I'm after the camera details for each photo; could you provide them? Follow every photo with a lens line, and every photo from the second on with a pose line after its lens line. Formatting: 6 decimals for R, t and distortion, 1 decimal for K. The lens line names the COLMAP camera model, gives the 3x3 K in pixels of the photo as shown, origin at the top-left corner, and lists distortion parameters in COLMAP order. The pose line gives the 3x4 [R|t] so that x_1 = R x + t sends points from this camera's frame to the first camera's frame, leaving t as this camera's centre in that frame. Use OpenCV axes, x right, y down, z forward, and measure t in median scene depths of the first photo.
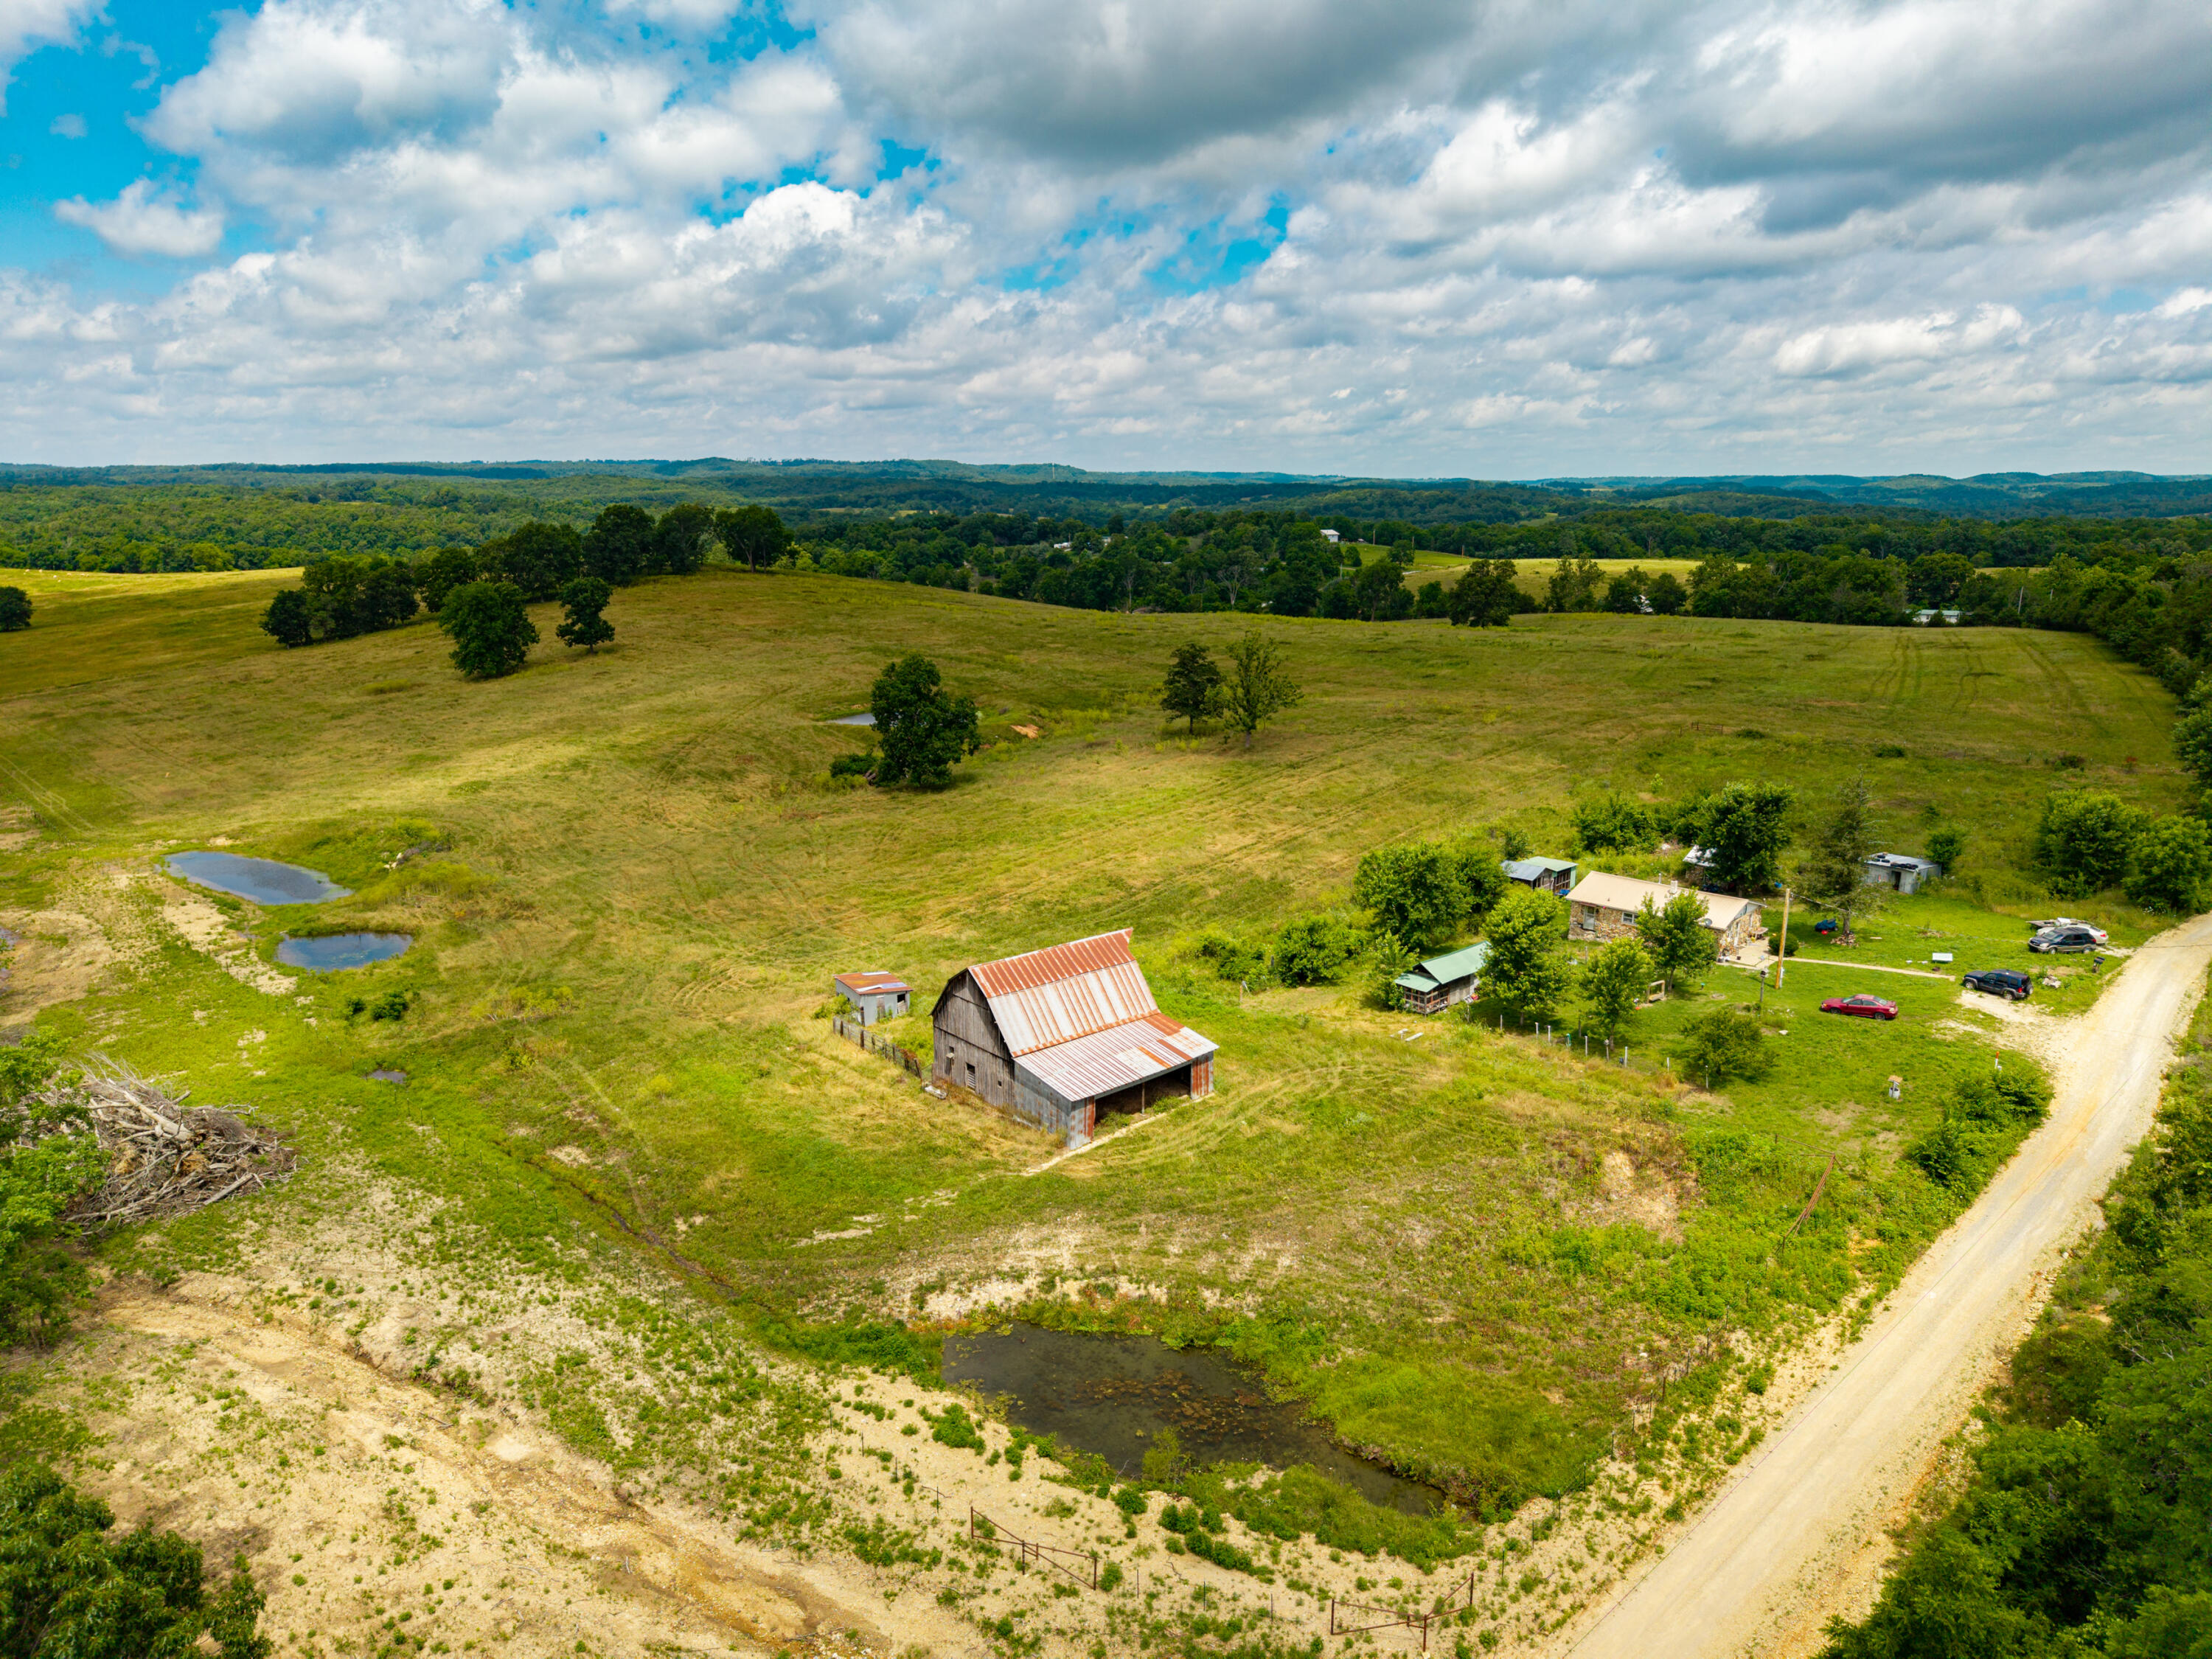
lens RADIAL K [[1486.3, 0, 1097.6], [0, 1486.3, 828.9], [0, 0, 1]] dist [0.013661, -0.009455]
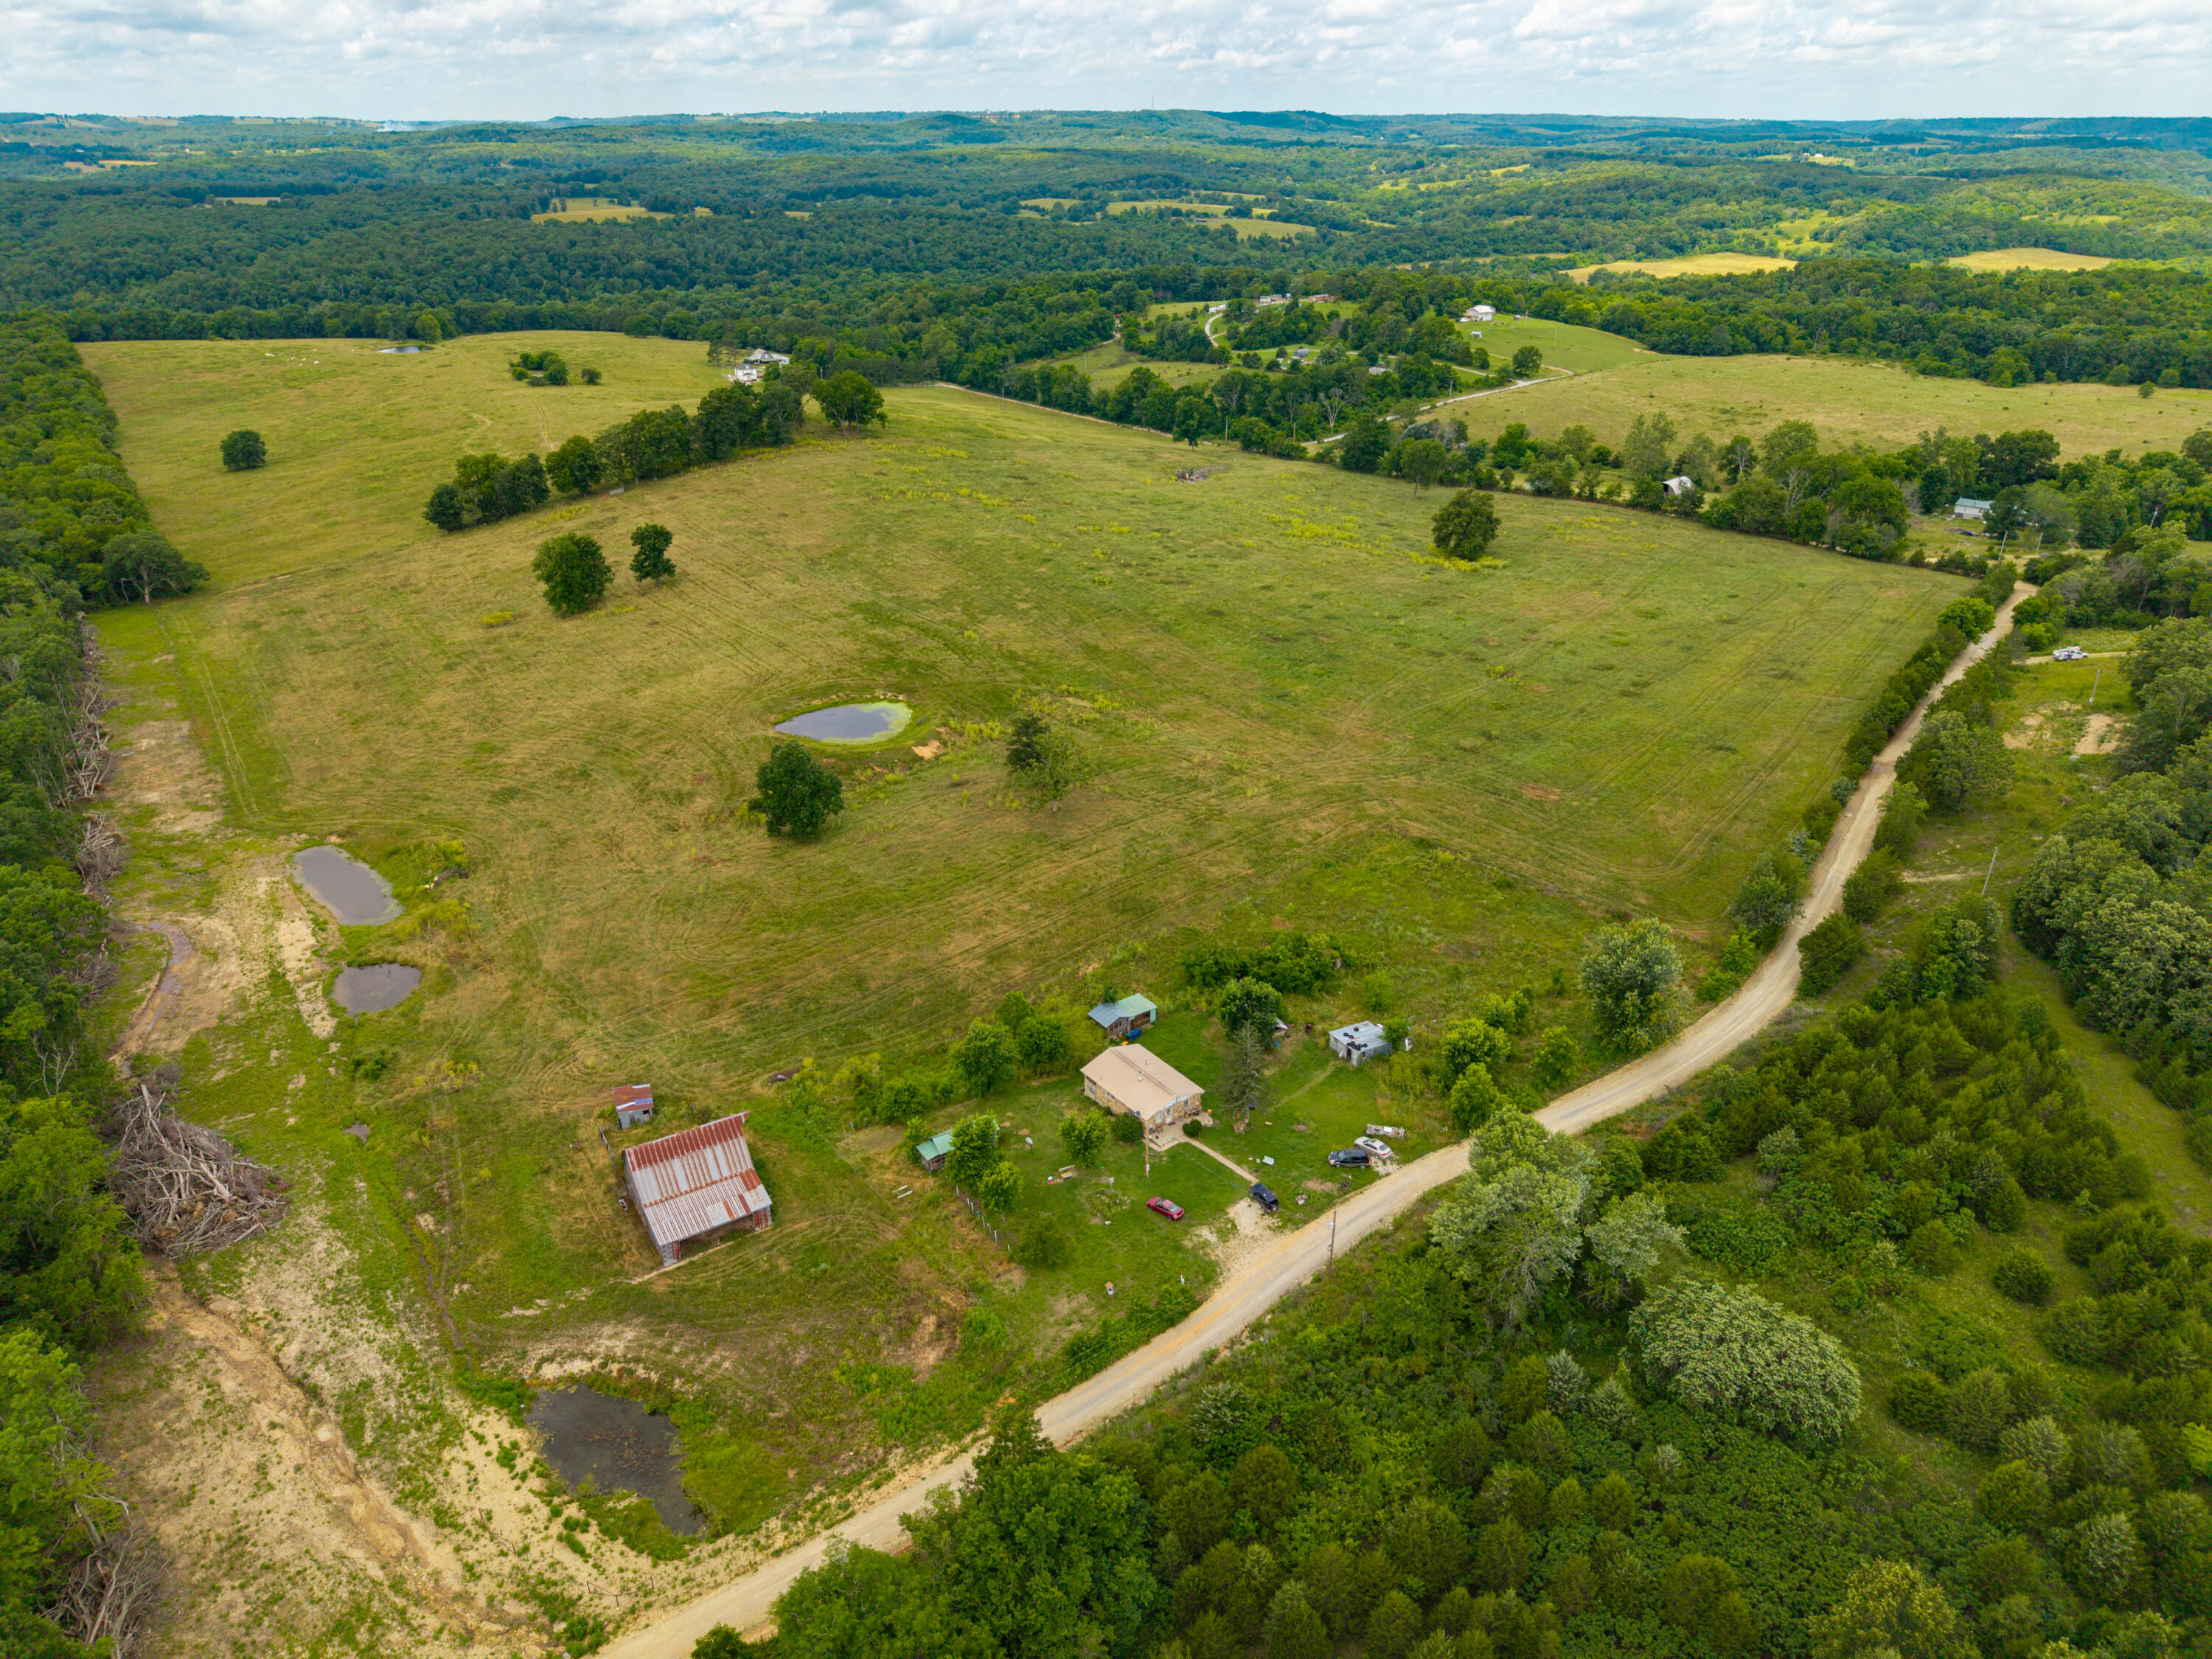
lens RADIAL K [[1486.3, 0, 1089.2], [0, 1486.3, 831.7], [0, 0, 1]] dist [0.013661, -0.009455]
pose [[0.985912, 0.064083, -0.154505, 0.621683], [-0.029220, 0.975480, 0.218141, -0.597204], [0.164695, -0.210553, 0.963609, -0.454828]]
